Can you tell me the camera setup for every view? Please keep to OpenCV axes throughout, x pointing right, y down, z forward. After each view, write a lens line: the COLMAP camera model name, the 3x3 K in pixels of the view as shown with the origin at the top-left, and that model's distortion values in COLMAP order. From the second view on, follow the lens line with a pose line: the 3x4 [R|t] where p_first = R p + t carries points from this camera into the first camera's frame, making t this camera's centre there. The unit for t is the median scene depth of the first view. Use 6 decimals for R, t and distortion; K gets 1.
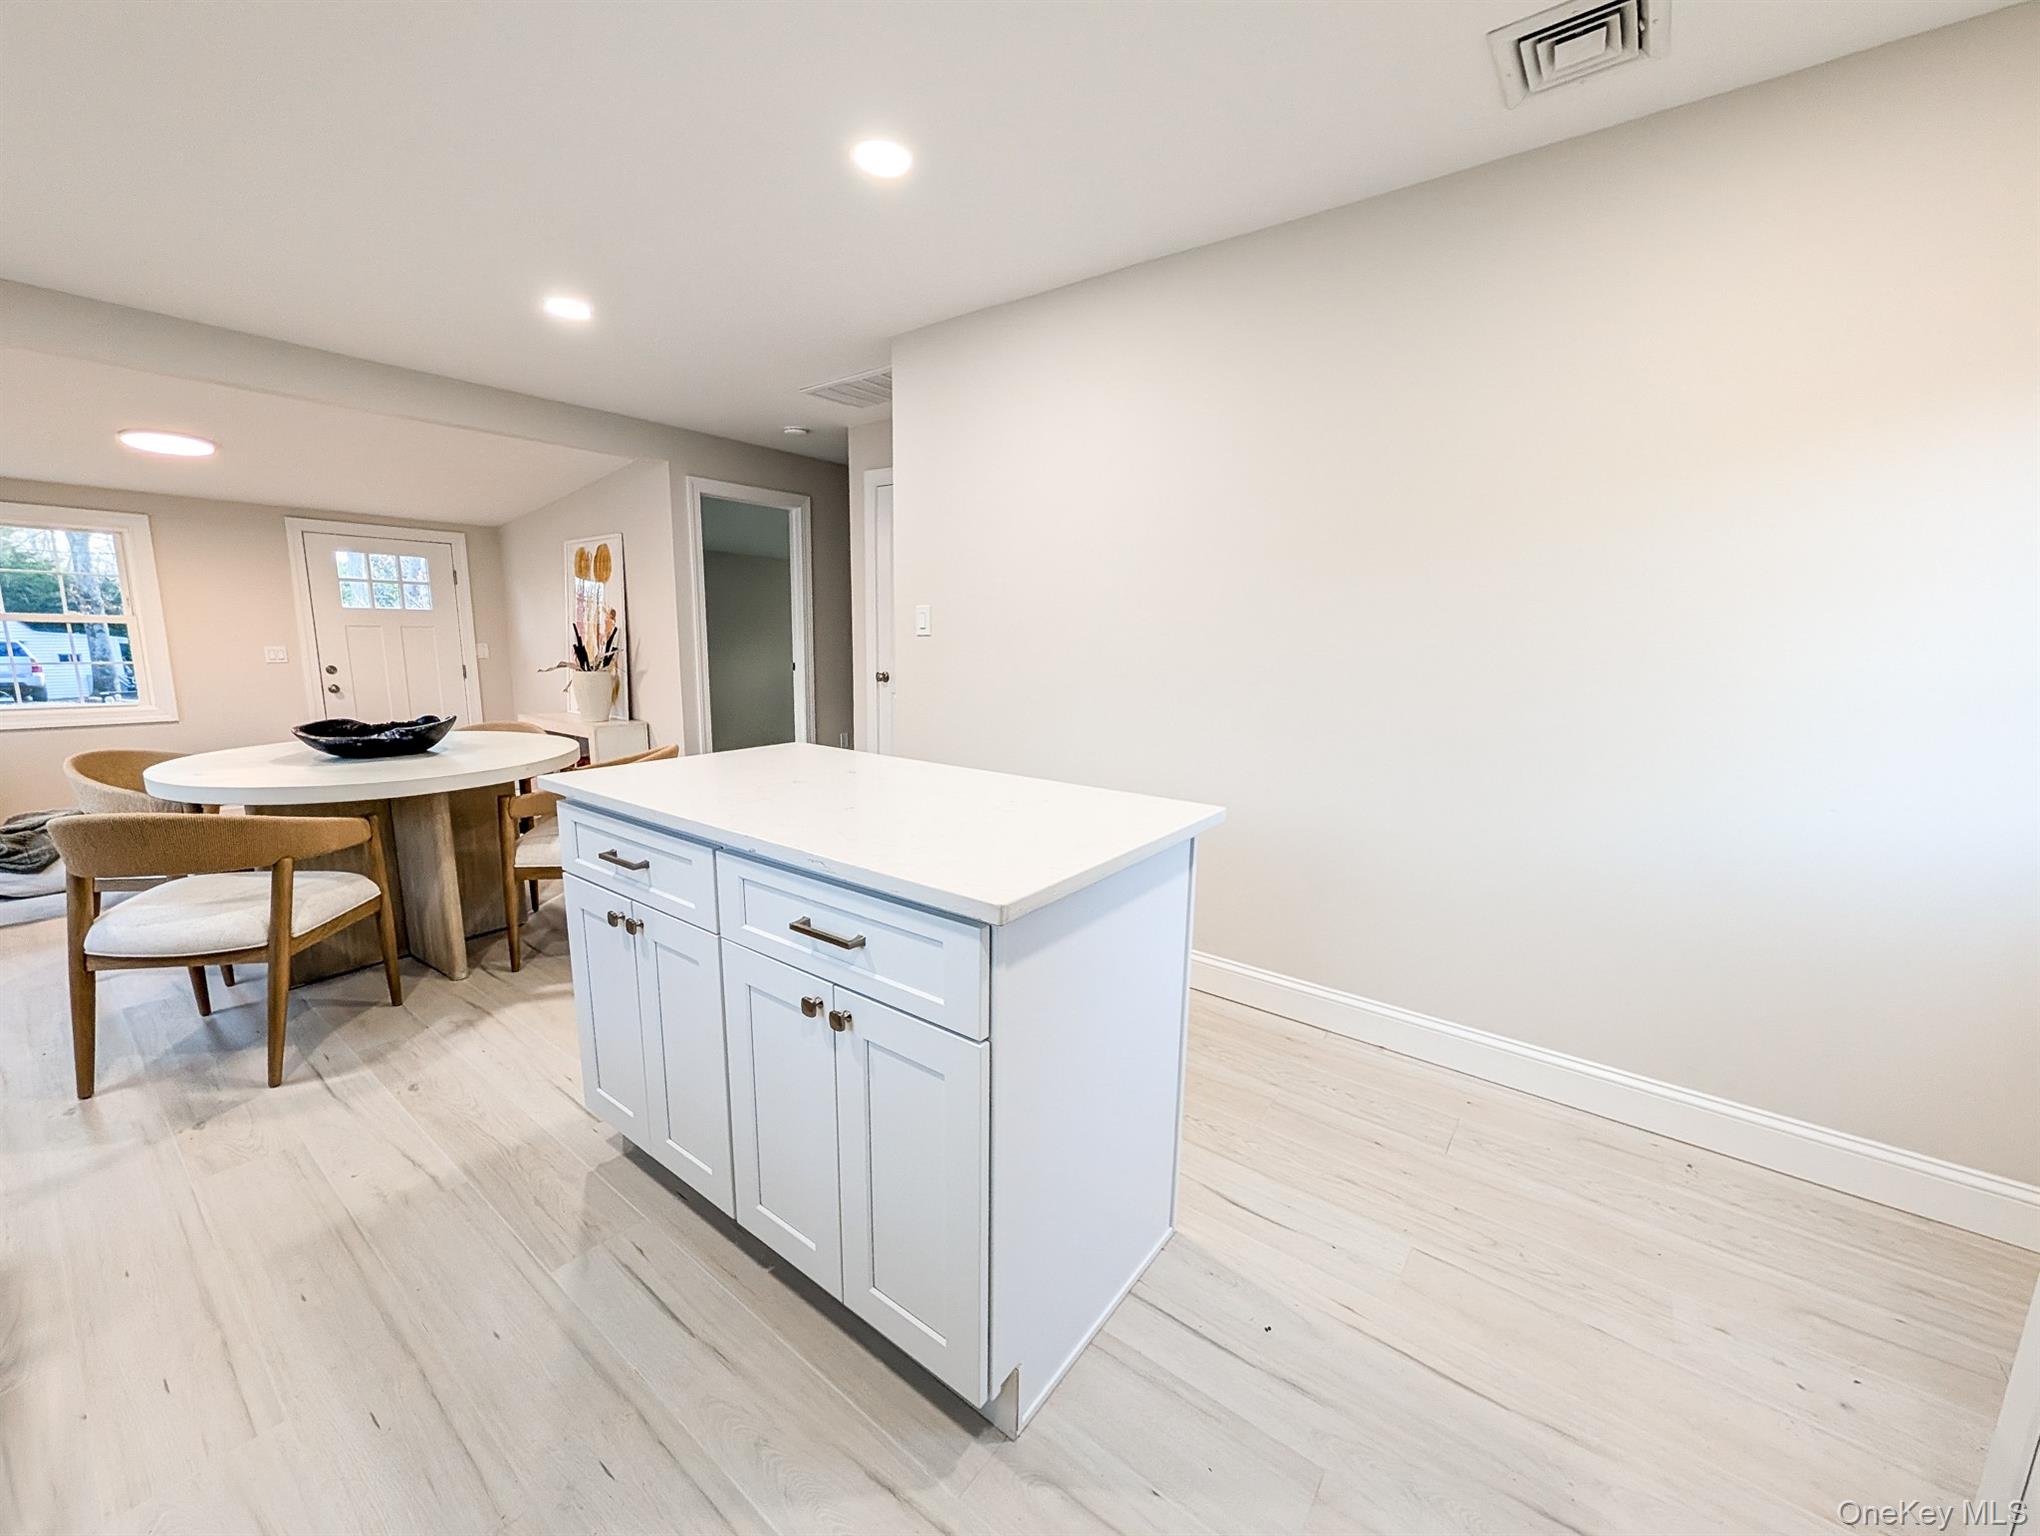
lens RADIAL K [[802.6, 0, 1020.0], [0, 802.6, 768.0], [0, 0, 1]] dist [-0.003656, -0.000153]
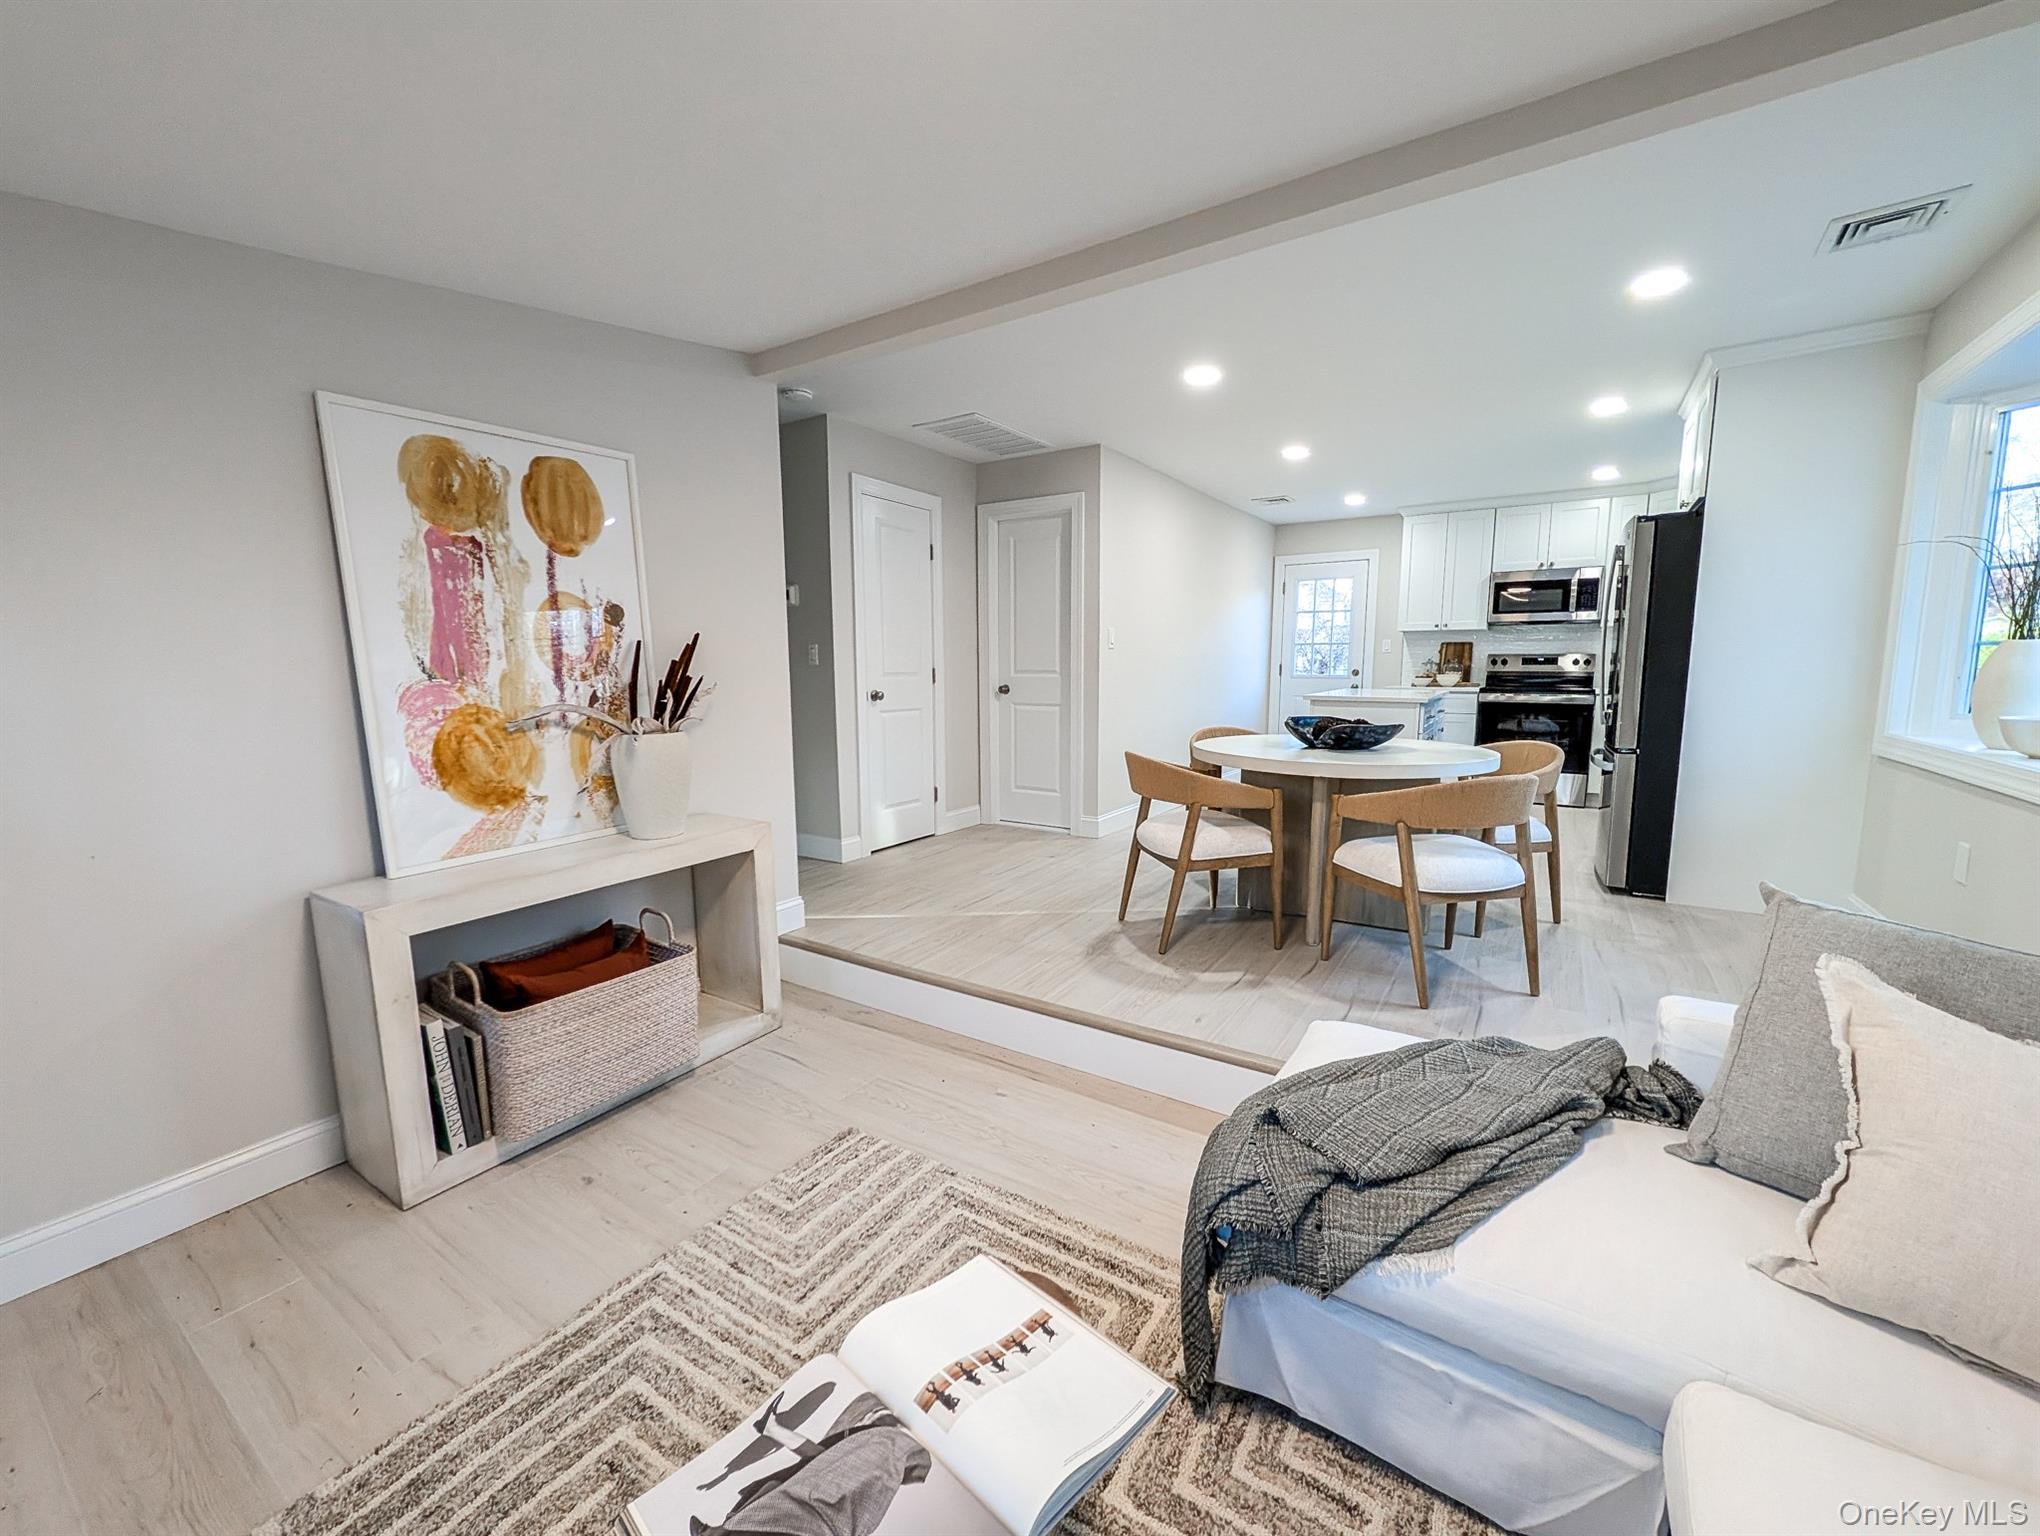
lens RADIAL K [[823.0, 0, 1010.6], [0, 823.0, 770.0], [0, 0, 1]] dist [0.000572, -0.000122]
pose [[-0.077898, -0.148723, 0.985806, -1.015568], [0.172641, 0.971860, 0.160261, -0.137275], [-0.981900, 0.182674, -0.050030, 0.796697]]
